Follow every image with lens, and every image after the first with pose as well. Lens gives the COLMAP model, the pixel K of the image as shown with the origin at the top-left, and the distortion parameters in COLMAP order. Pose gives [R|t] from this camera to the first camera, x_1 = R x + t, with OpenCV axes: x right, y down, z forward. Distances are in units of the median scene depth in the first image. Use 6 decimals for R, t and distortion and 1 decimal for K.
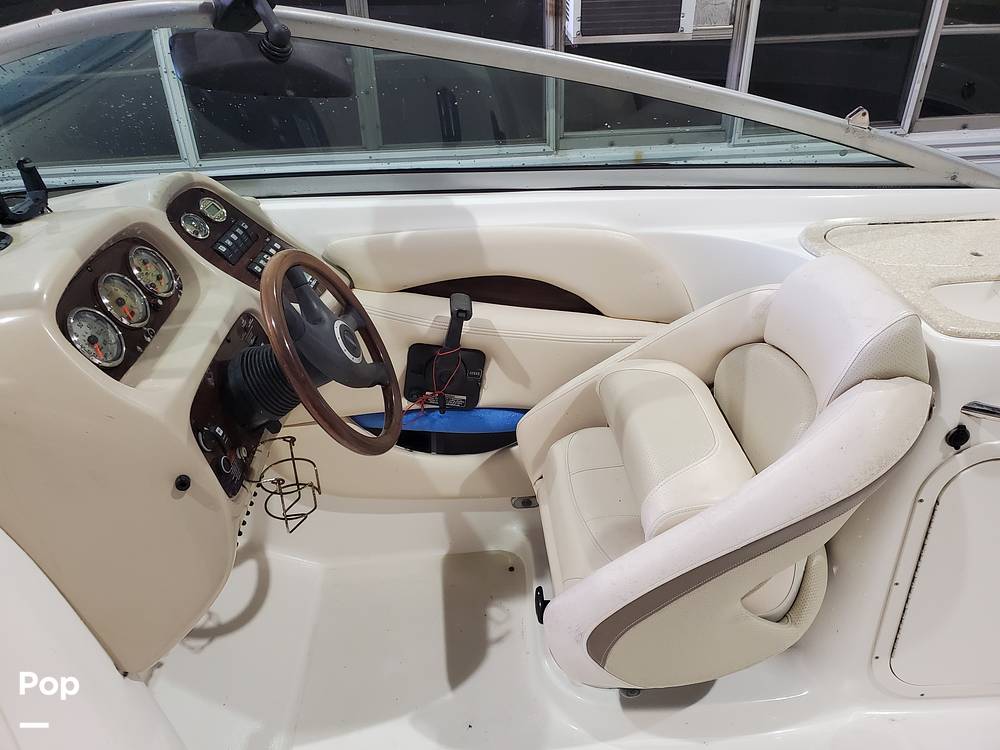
lens RADIAL K [[794.4, 0, 513.4], [0, 794.4, 379.4], [0, 0, 1]] dist [0.008144, 0.004381]
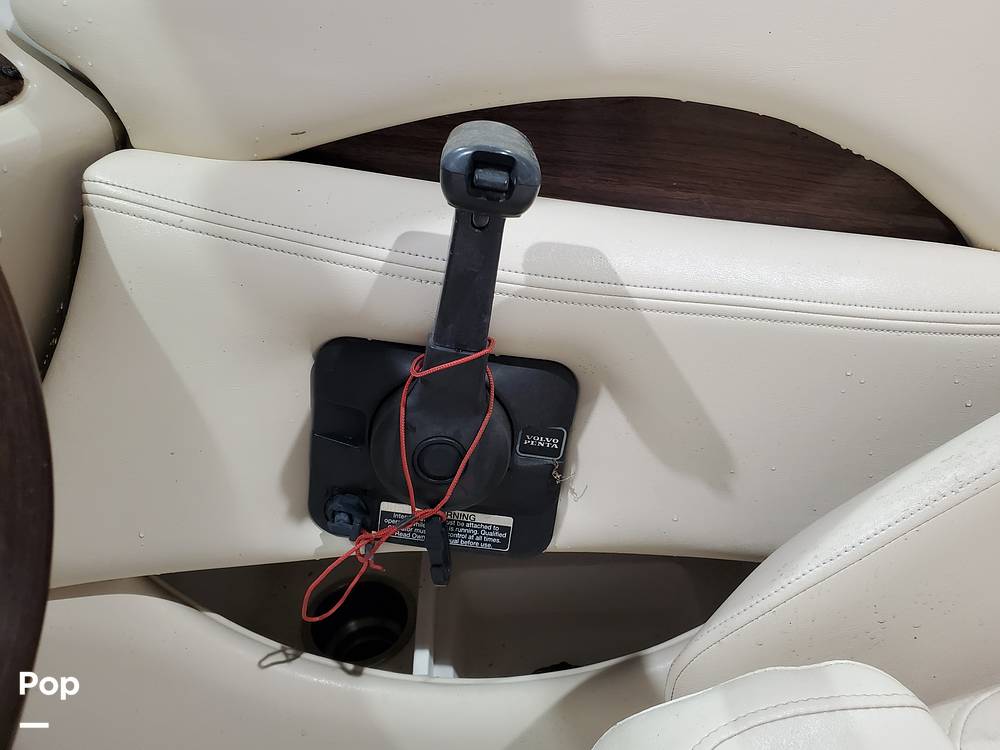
lens RADIAL K [[794.4, 0, 513.4], [0, 794.4, 379.4], [0, 0, 1]] dist [0.008144, 0.004381]
pose [[0.998432, -0.006441, -0.055605, -0.043532], [0.003045, 0.998136, -0.060947, -0.013236], [0.055894, 0.060682, 0.996591, 0.725141]]
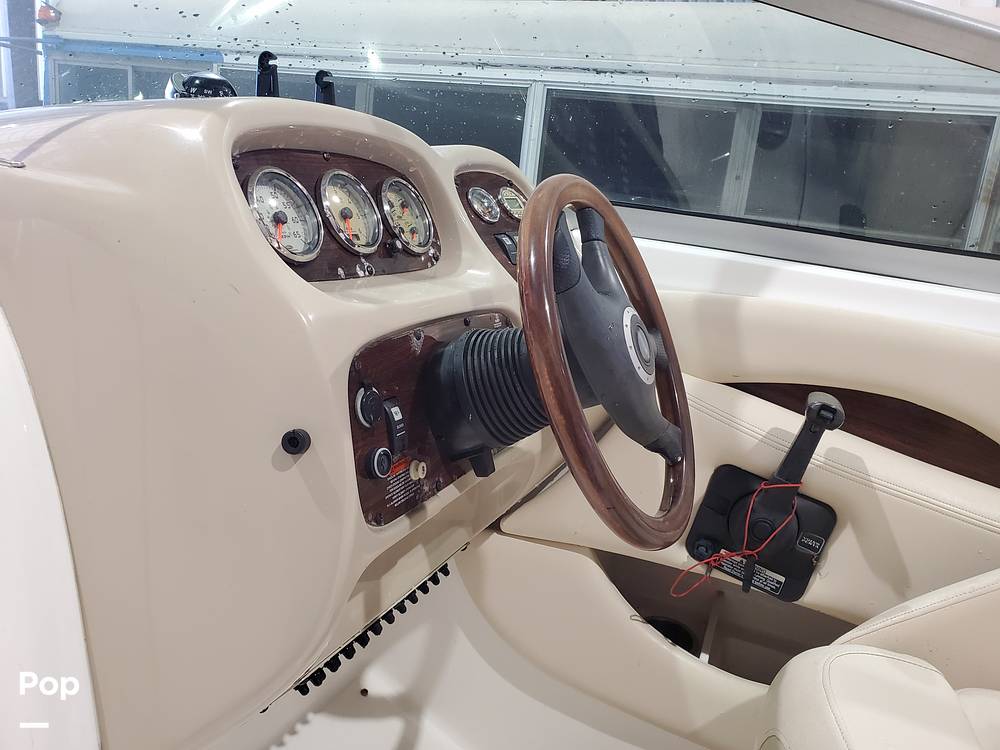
lens RADIAL K [[794.4, 0, 513.4], [0, 794.4, 379.4], [0, 0, 1]] dist [0.008144, 0.004381]
pose [[0.897235, 0.220440, -0.382590, -0.048727], [-0.332787, 0.907079, -0.257800, 0.119816], [0.290210, 0.358628, 0.887223, 0.350311]]
